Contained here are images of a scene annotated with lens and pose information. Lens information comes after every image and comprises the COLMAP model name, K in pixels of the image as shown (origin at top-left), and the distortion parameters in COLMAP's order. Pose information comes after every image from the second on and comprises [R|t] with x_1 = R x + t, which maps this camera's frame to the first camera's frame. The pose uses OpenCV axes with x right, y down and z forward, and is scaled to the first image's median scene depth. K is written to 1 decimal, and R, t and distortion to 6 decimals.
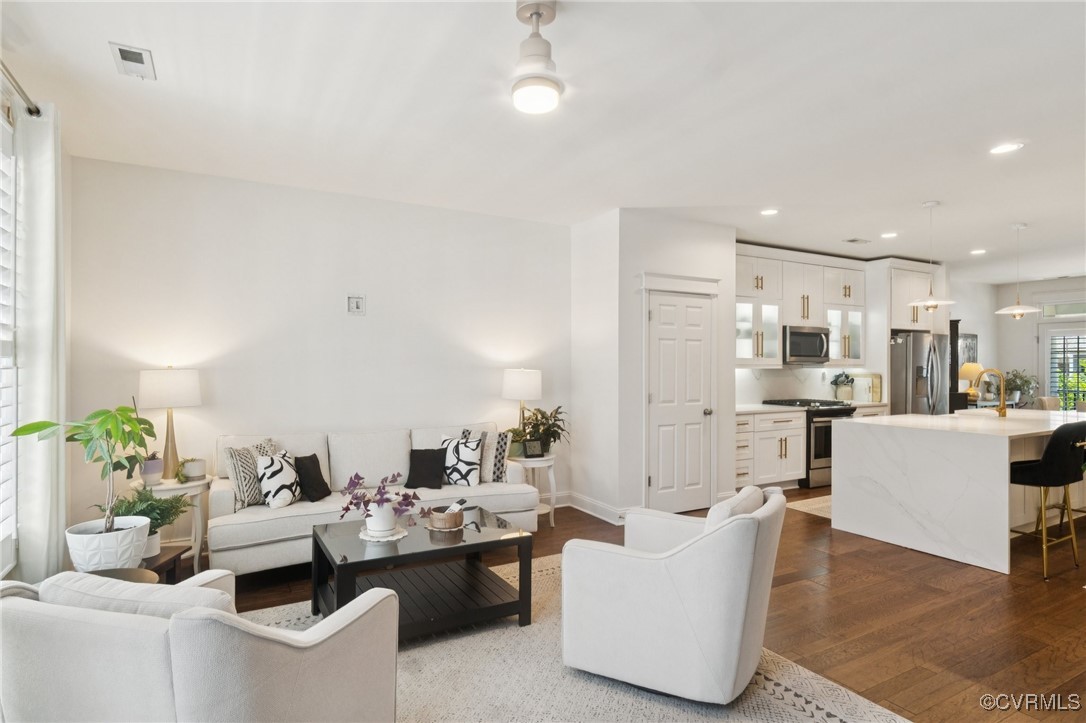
lens RADIAL K [[571.0, 0, 543.6], [0, 571.0, 364.6], [0, 0, 1]] dist [-0.004350, 0.001934]
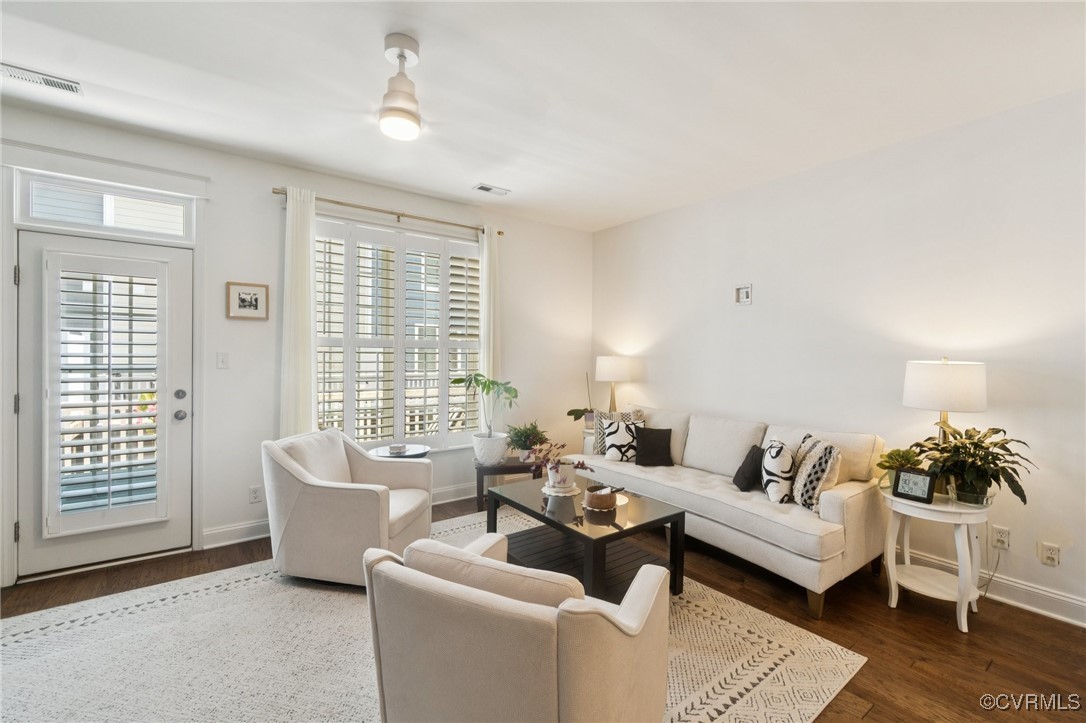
lens RADIAL K [[474.2, 0, 547.1], [0, 474.2, 358.2], [0, 0, 1]] dist [0.004222, -0.000940]
pose [[0.125679, 0.007484, -0.992043, 0.365315], [-0.007572, 0.999950, 0.006584, 0.004142], [0.992042, 0.006684, 0.125729, 0.425984]]
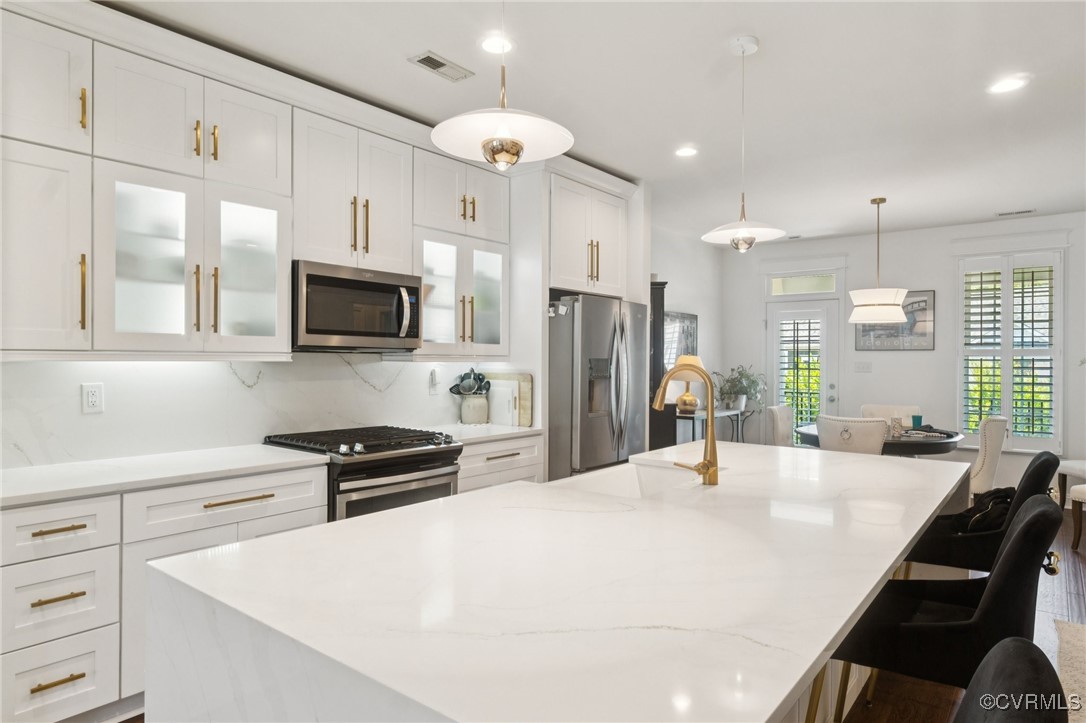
lens RADIAL K [[643.3, 0, 546.7], [0, 643.3, 360.8], [0, 0, 1]] dist [-0.001234, 0.005067]
pose [[0.922834, 0.003228, 0.385185, 0.462016], [-0.003390, 0.999994, -0.000256, 0.006339], [-0.385184, -0.001069, 0.922839, 0.552141]]
